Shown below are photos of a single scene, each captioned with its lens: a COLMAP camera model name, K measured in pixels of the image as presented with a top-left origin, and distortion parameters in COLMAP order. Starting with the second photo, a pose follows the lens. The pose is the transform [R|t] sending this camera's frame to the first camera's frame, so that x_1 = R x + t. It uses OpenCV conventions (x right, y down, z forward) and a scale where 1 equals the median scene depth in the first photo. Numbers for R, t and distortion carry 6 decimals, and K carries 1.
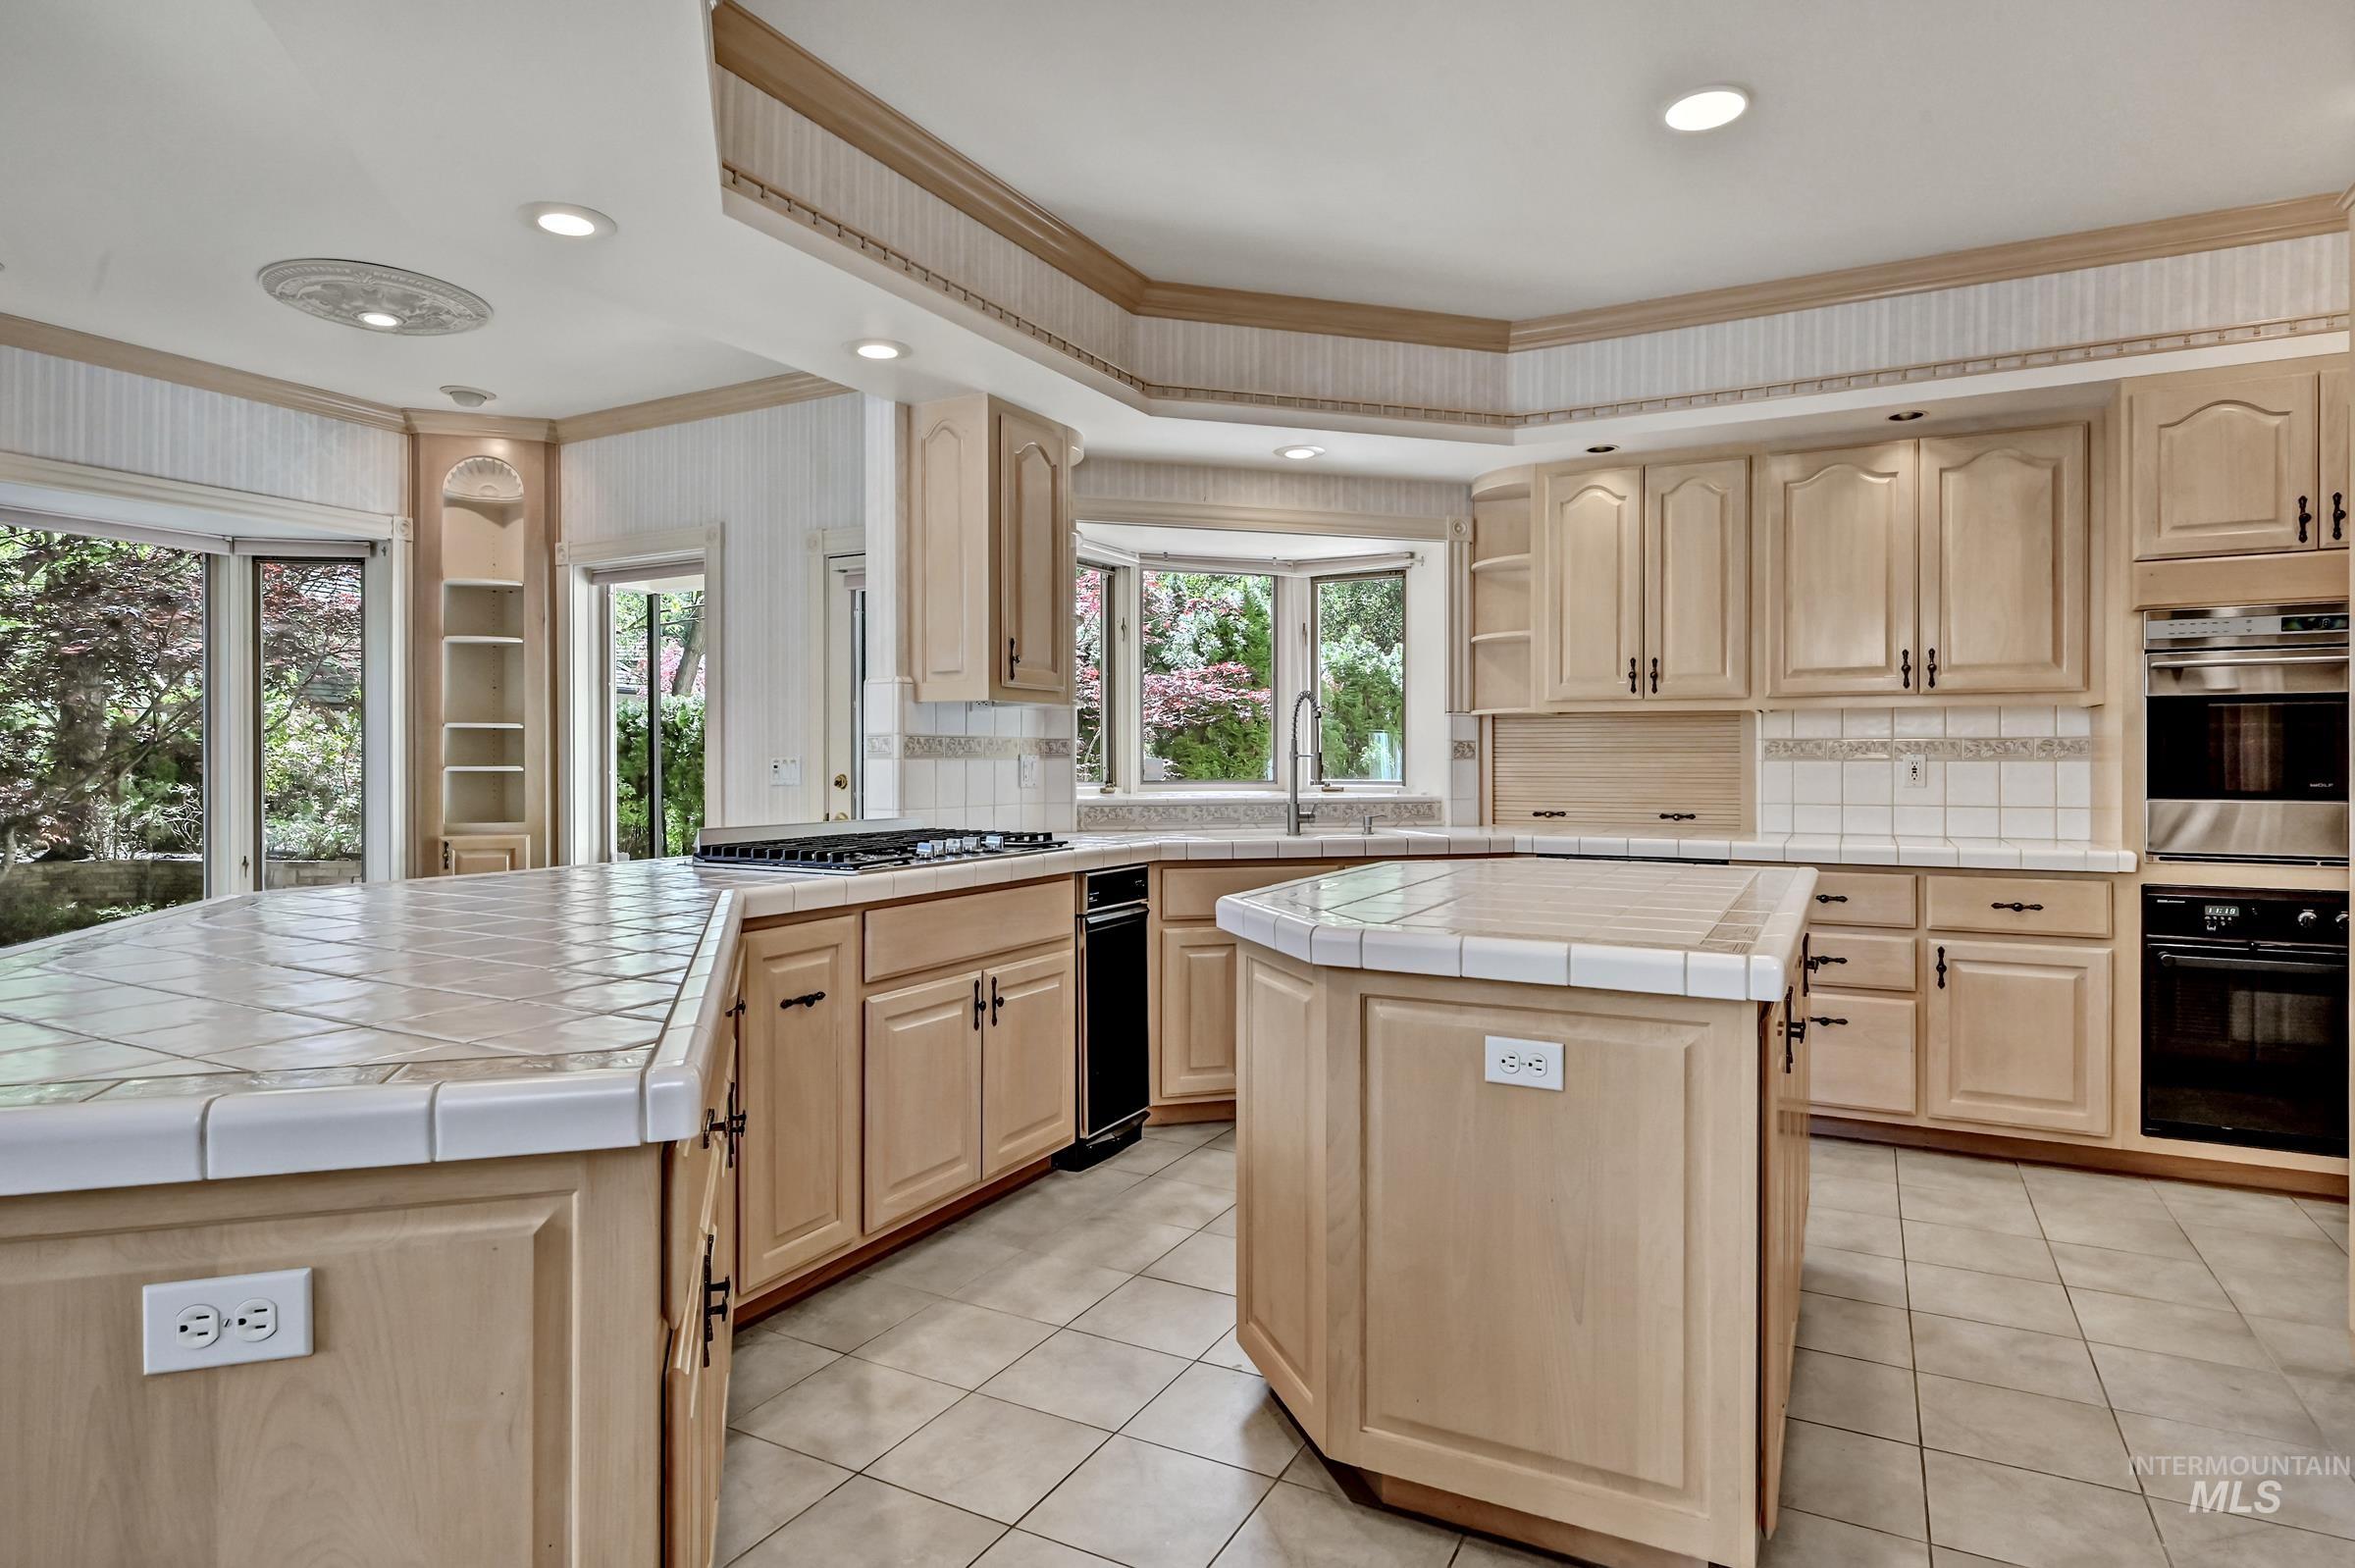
lens RADIAL K [[1253.0, 0, 1176.2], [0, 1253.0, 760.6], [0, 0, 1]] dist [0.005840, 0.000955]
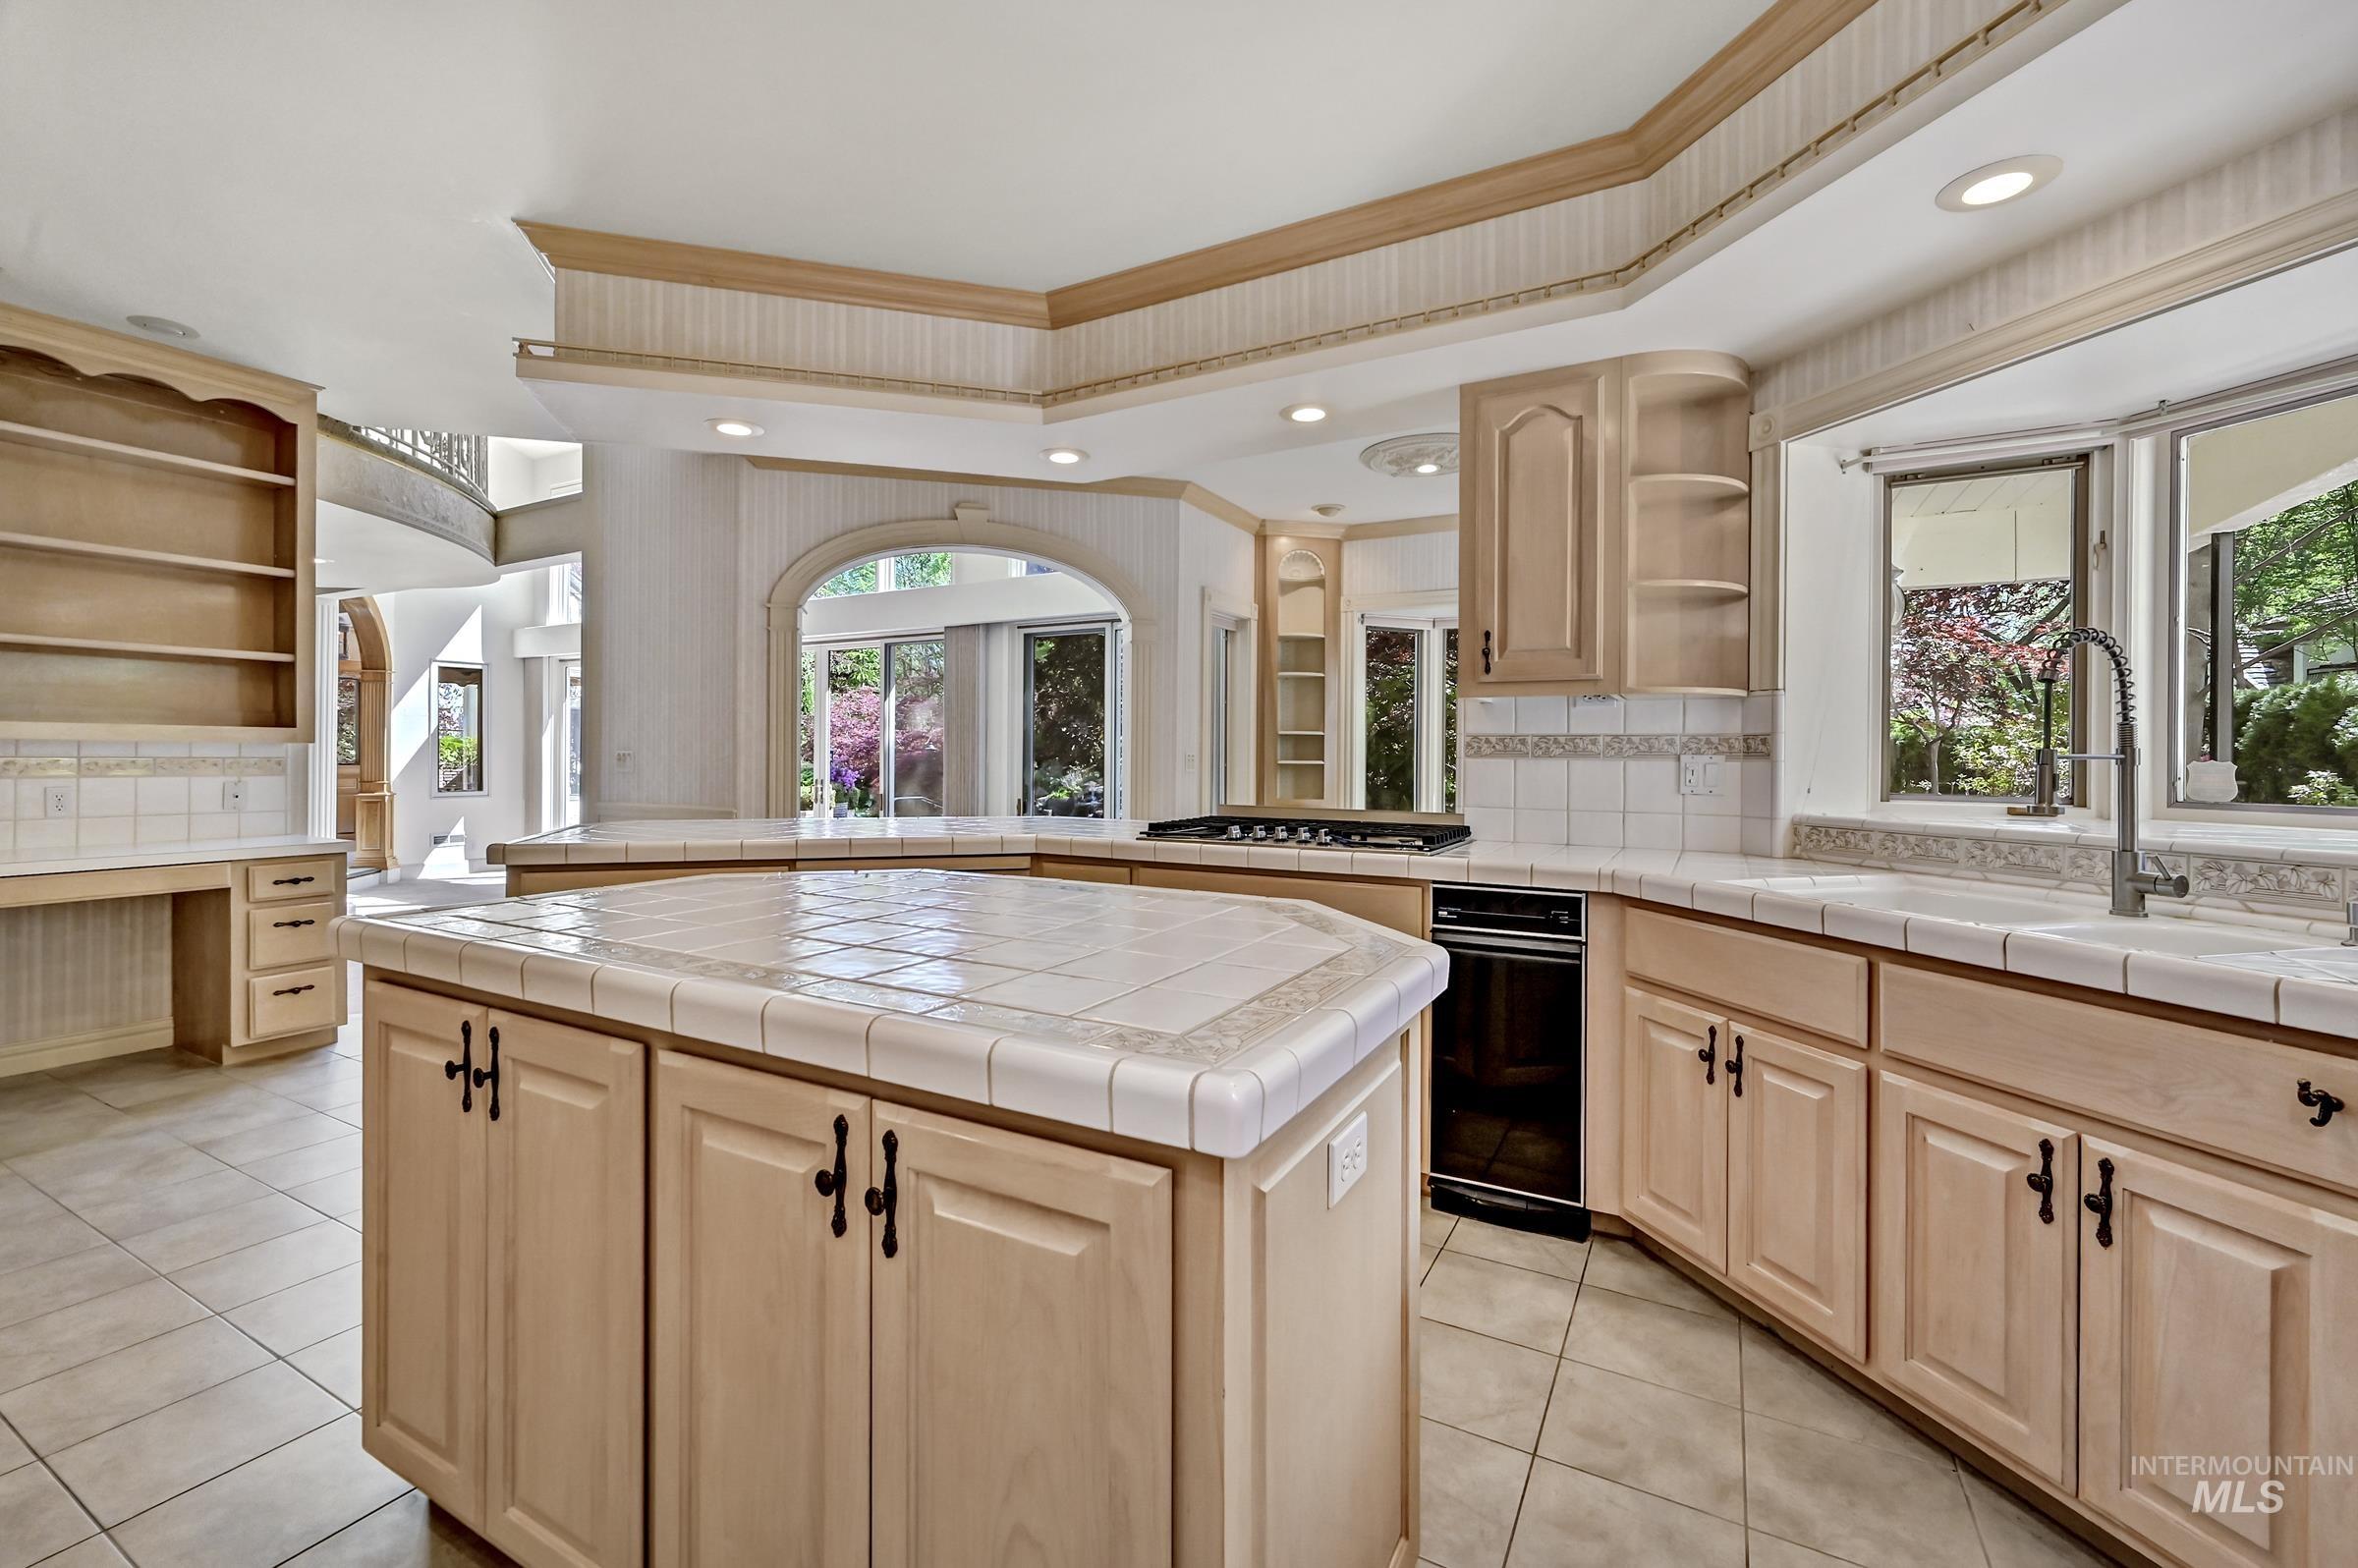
lens RADIAL K [[961.2, 0, 1190.6], [0, 961.2, 767.6], [0, 0, 1]] dist [0.000450, -0.000007]
pose [[-0.001879, 0.003874, -0.999991, 0.502831], [-0.020622, 0.999780, 0.003912, 0.009615], [0.999786, 0.020629, -0.001799, 0.702066]]
